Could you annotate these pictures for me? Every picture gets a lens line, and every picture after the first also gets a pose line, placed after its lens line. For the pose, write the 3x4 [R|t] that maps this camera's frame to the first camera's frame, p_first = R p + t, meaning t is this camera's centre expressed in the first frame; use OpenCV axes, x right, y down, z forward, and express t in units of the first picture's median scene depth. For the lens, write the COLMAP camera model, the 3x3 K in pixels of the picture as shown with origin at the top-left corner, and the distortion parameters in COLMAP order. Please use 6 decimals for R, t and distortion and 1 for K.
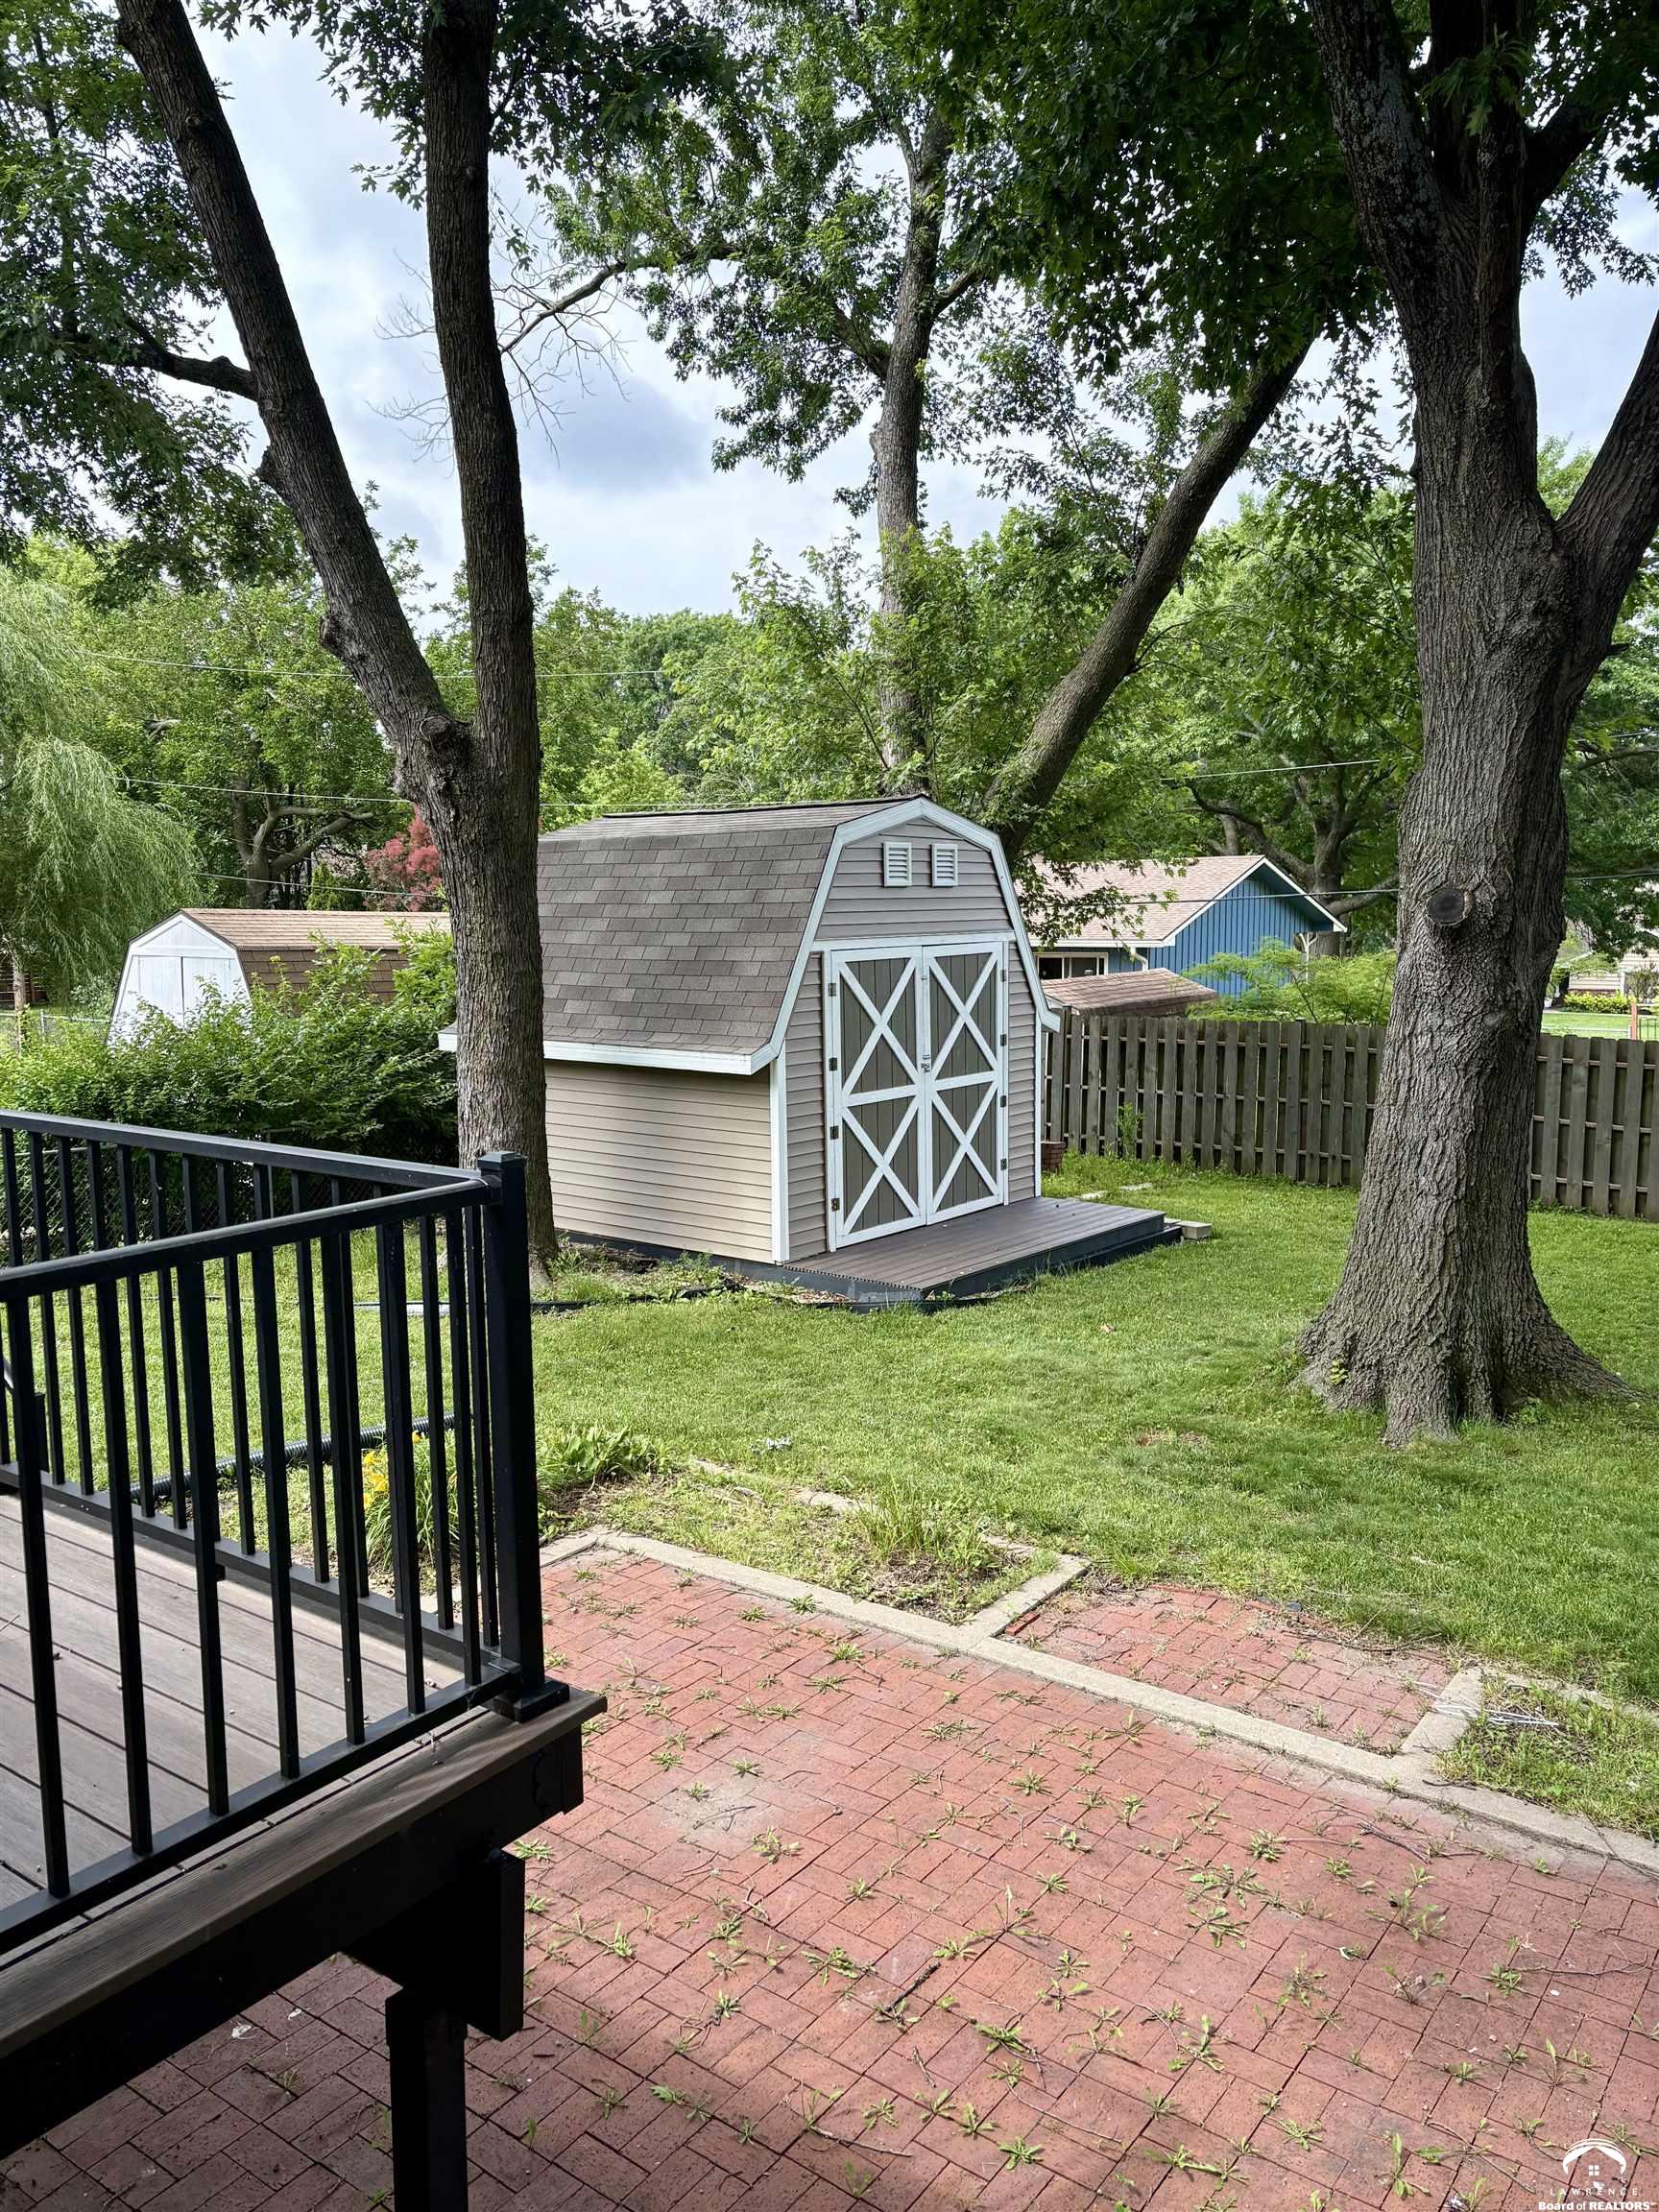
lens RADIAL K [[1661.7, 0, 831.8], [0, 1661.7, 1129.4], [0, 0, 1]] dist [0.006721, 0.002735]
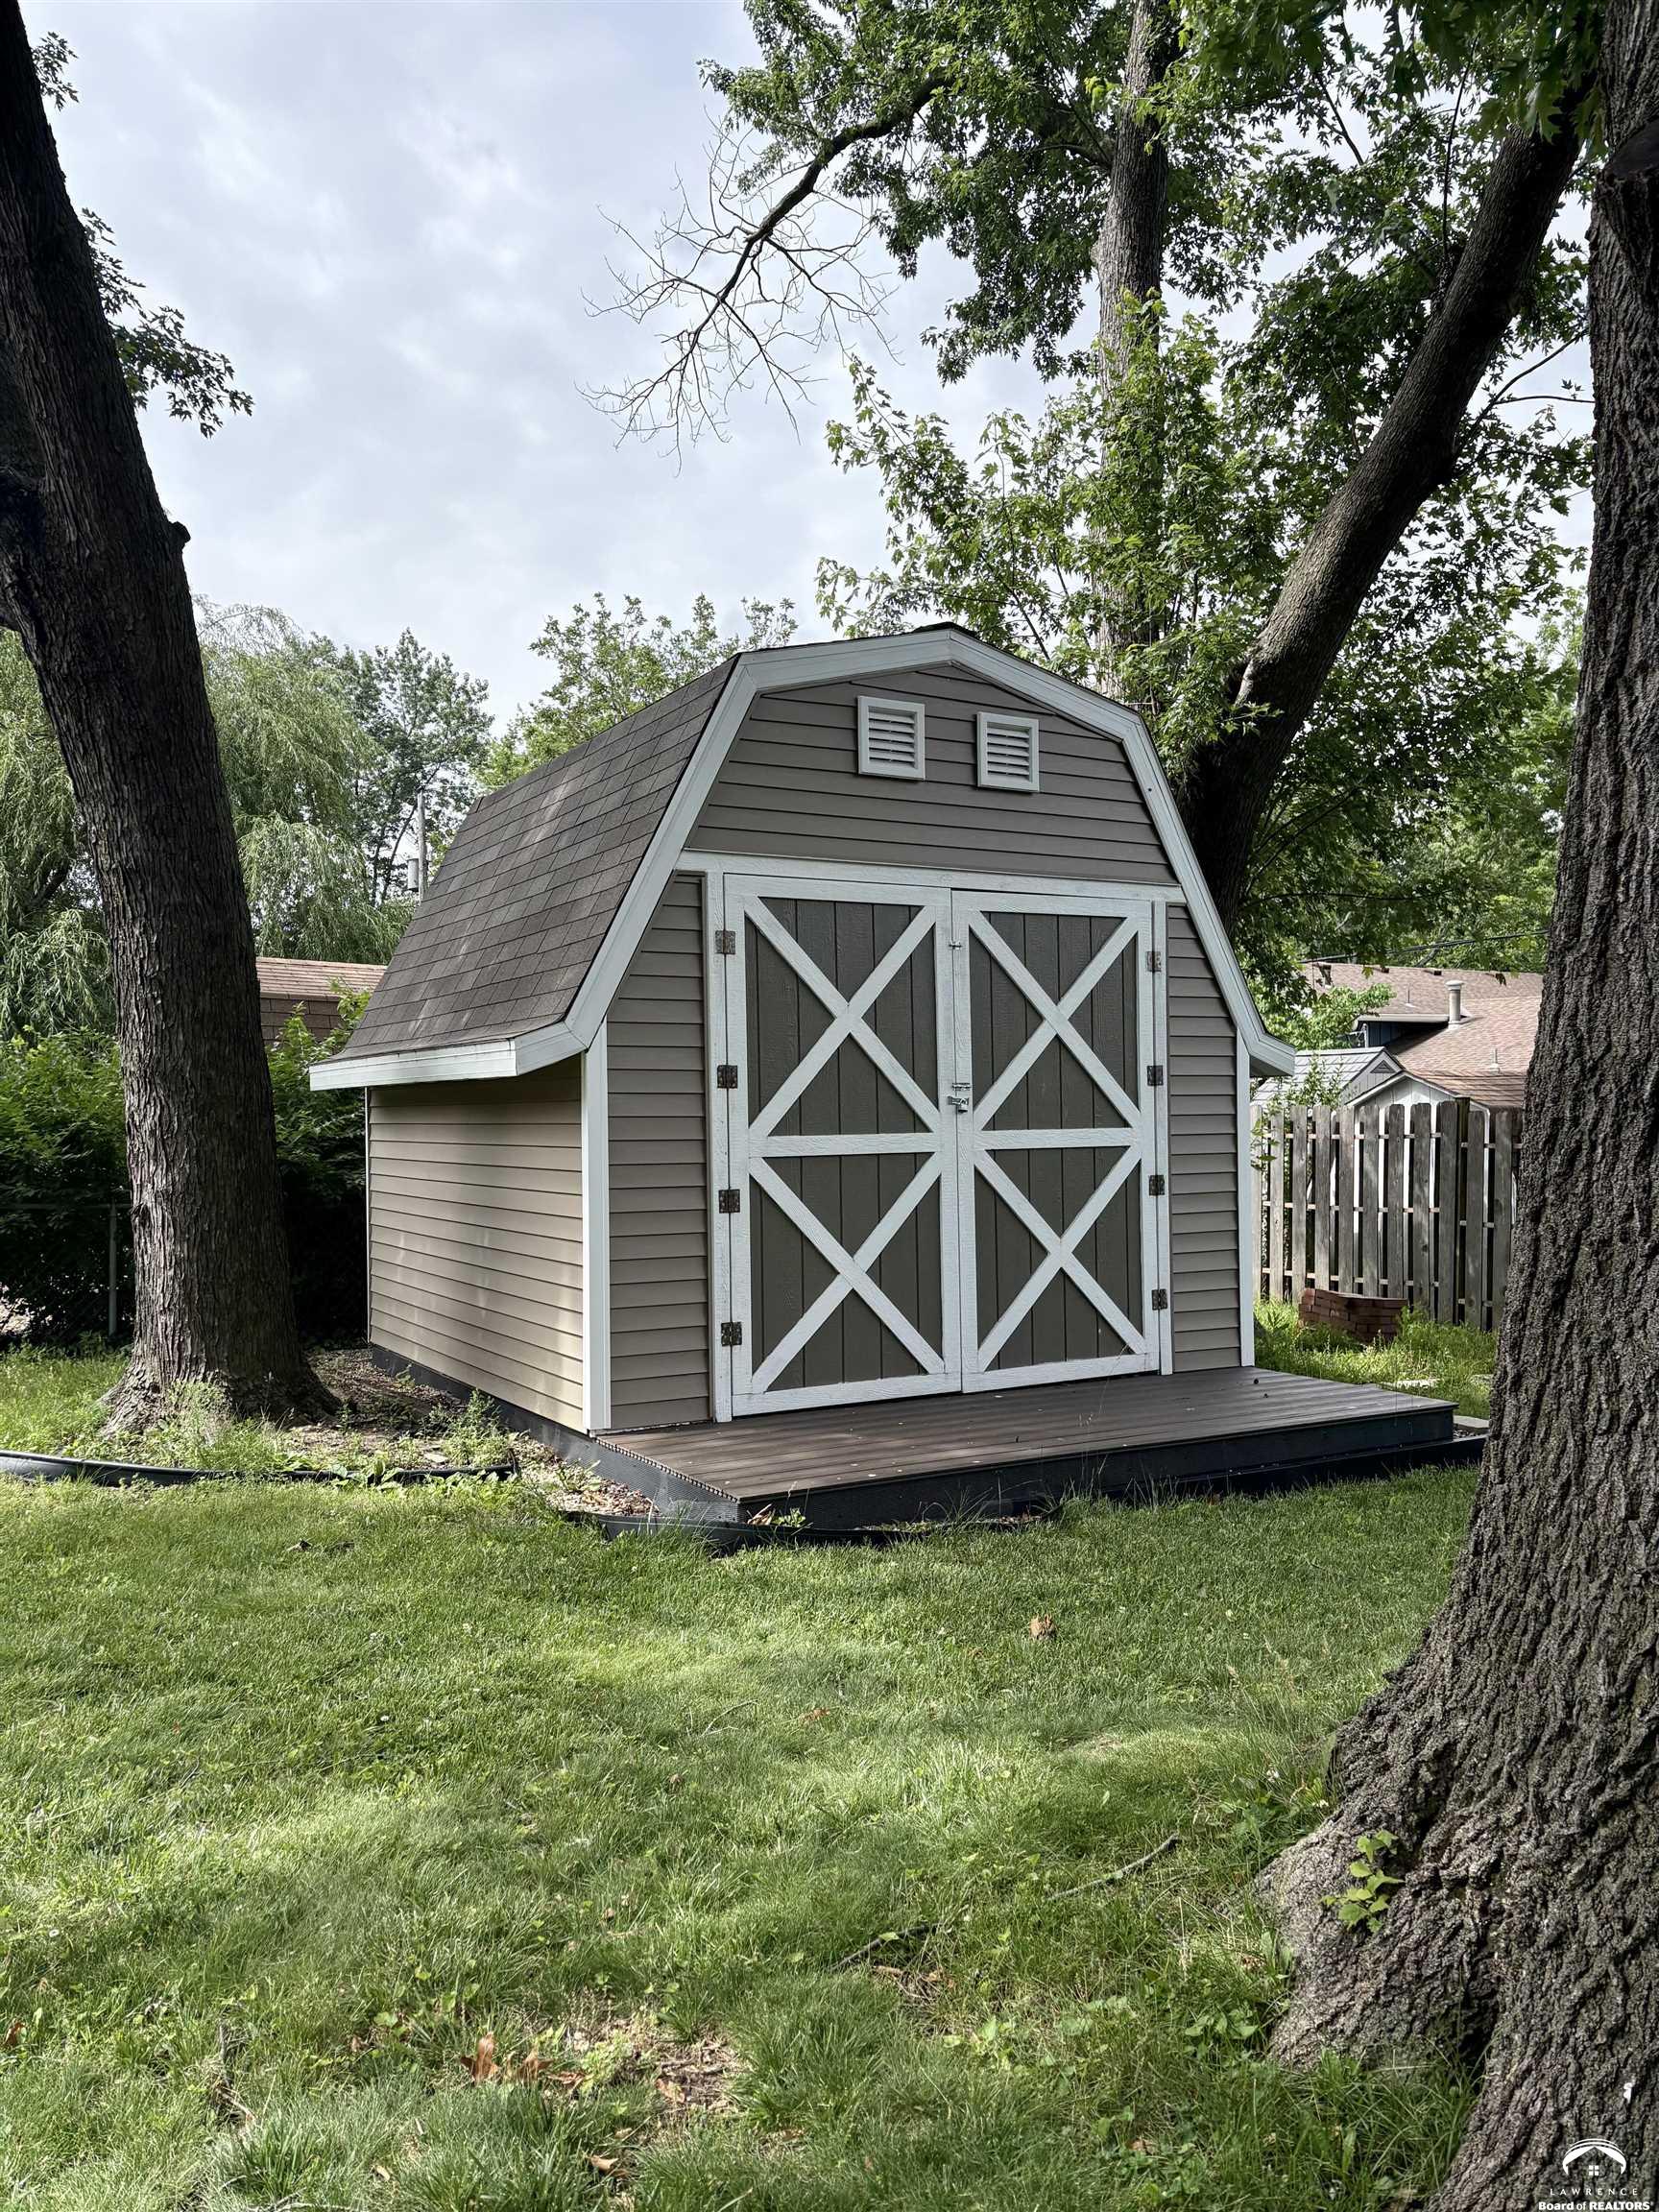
lens RADIAL K [[1673.0, 0, 829.5], [0, 1673.0, 1106.0], [0, 0, 1]] dist [0.023411, -0.014445]
pose [[0.931042, 0.000083, -0.364911, 0.236617], [-0.052000, 0.989825, -0.132450, 0.042572], [0.361187, 0.142292, 0.921573, 0.500232]]
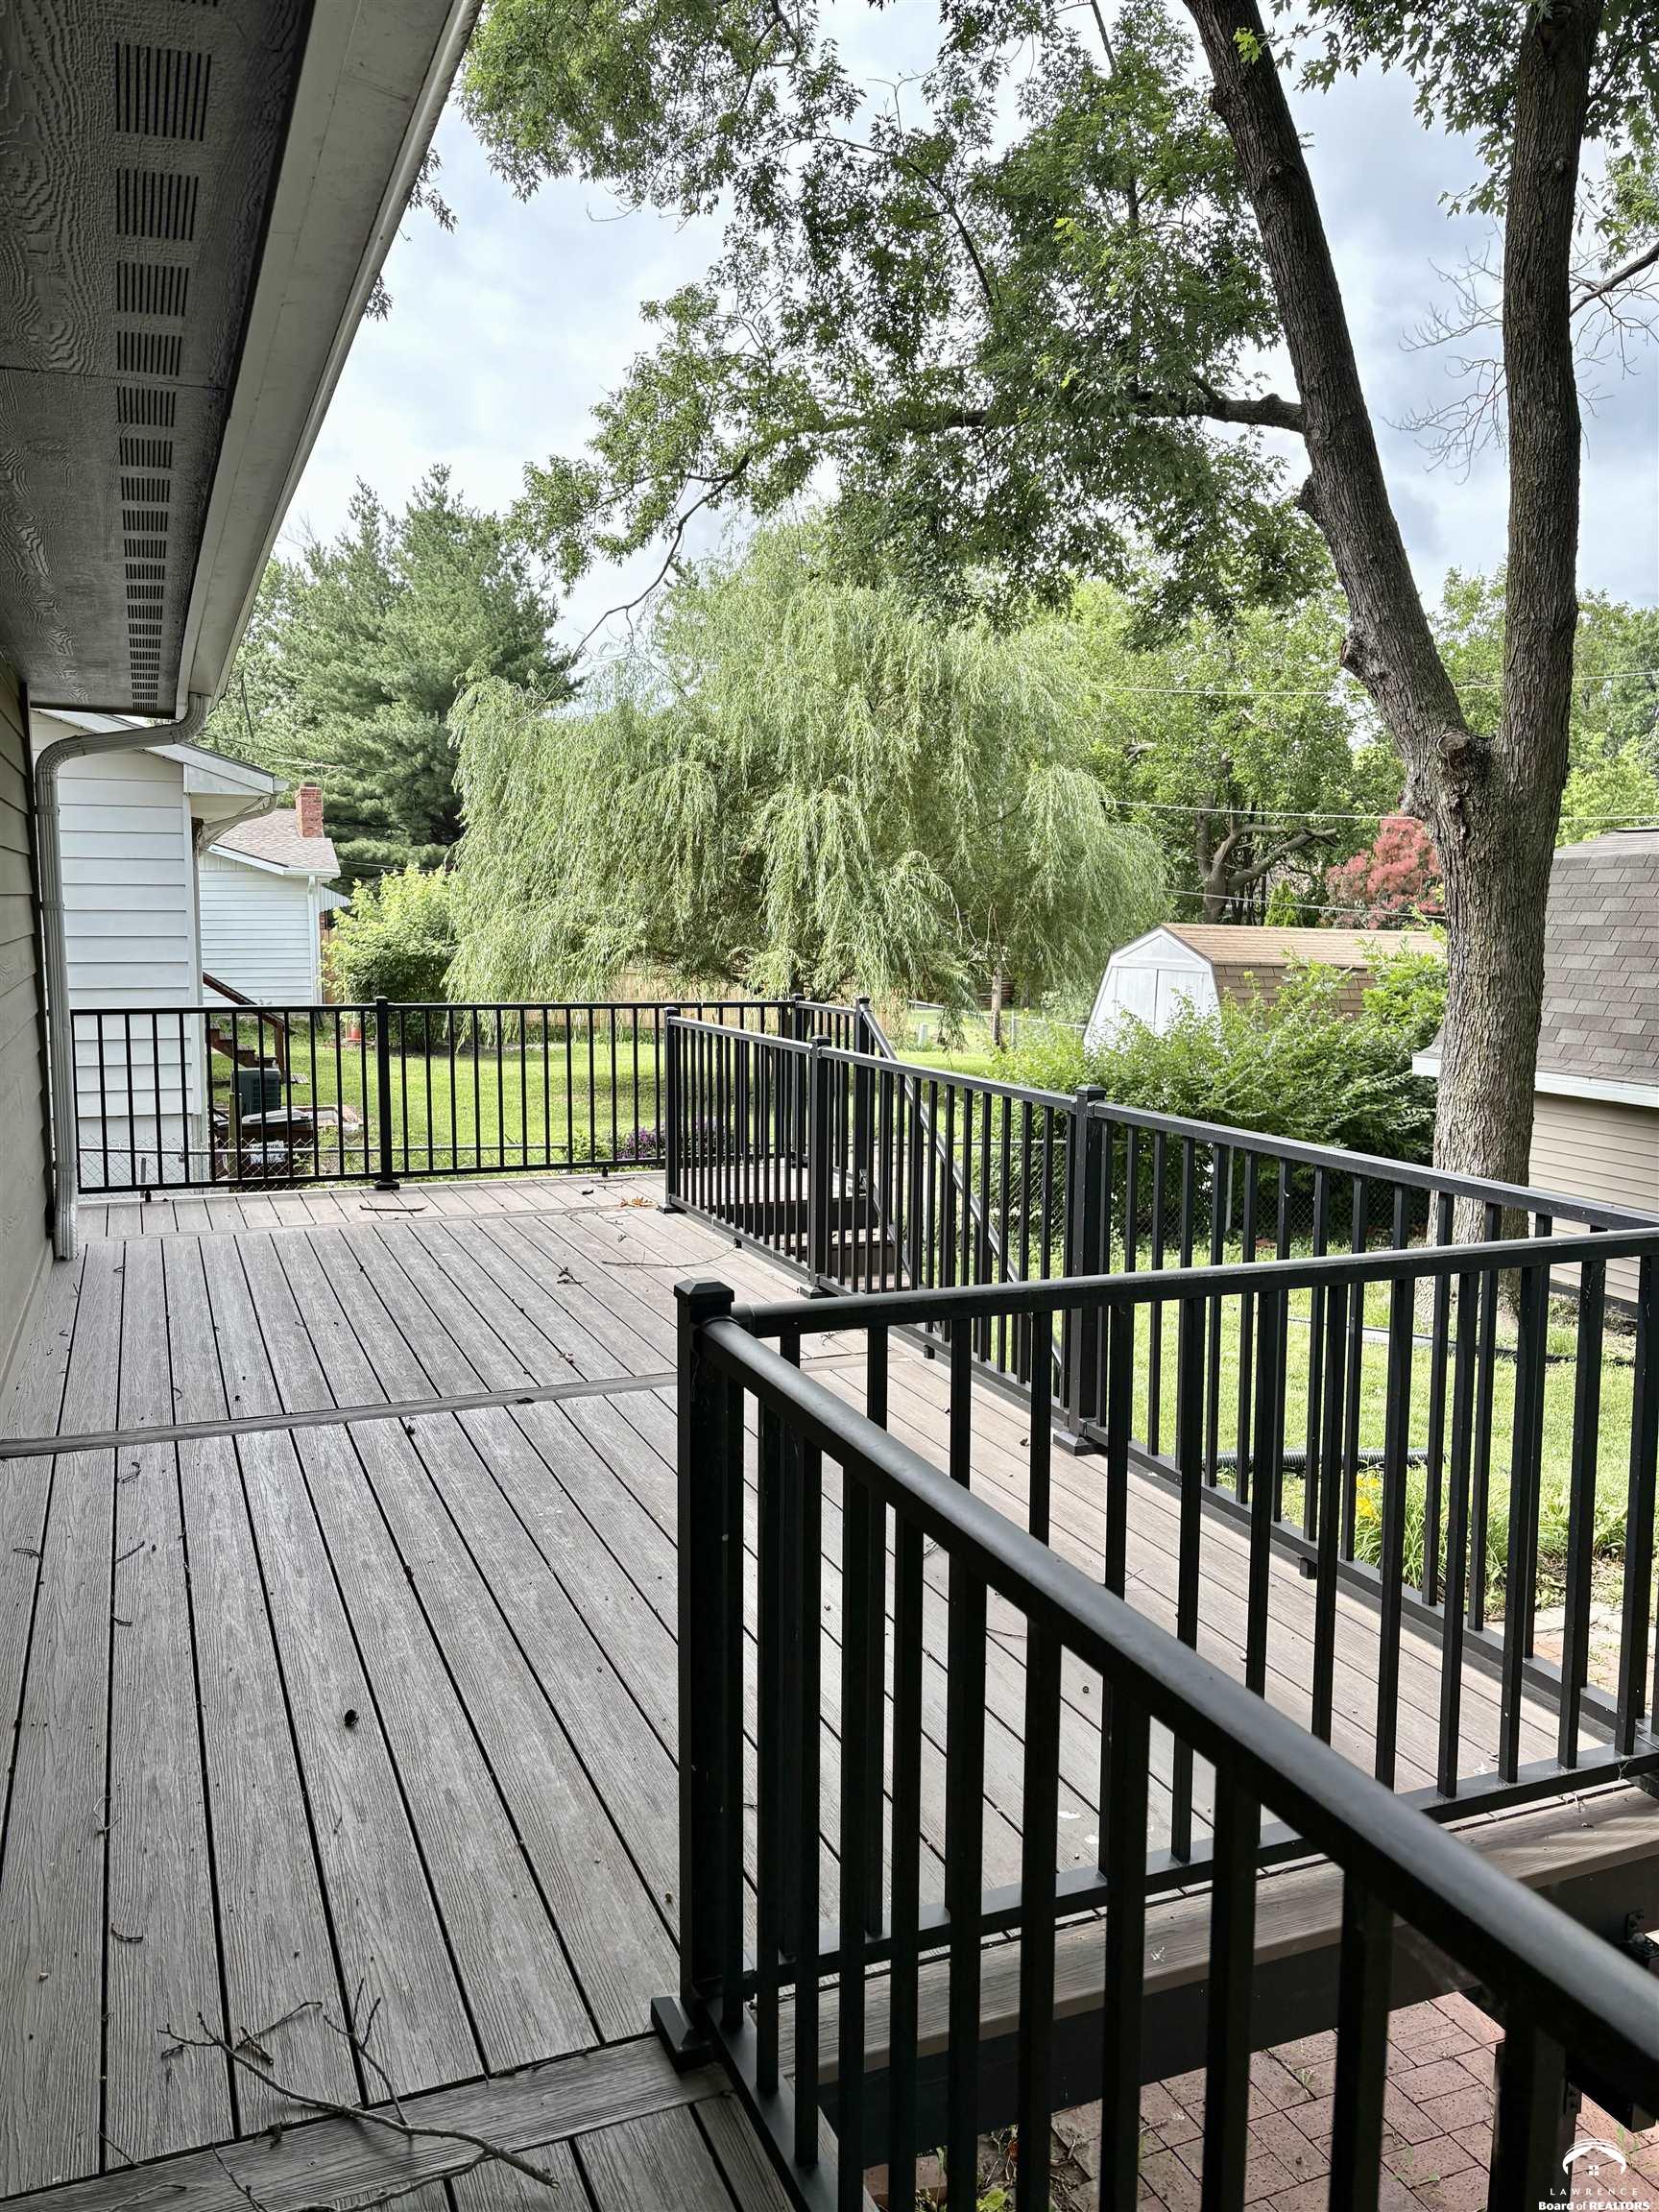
lens RADIAL K [[1673.0, 0, 829.5], [0, 1673.0, 1106.0], [0, 0, 1]] dist [0.023411, -0.014445]
pose [[0.857352, 0.074690, -0.509283, -0.025334], [-0.086883, 0.996219, -0.000159, 0.000782], [0.507345, 0.044384, 0.860599, -0.013519]]
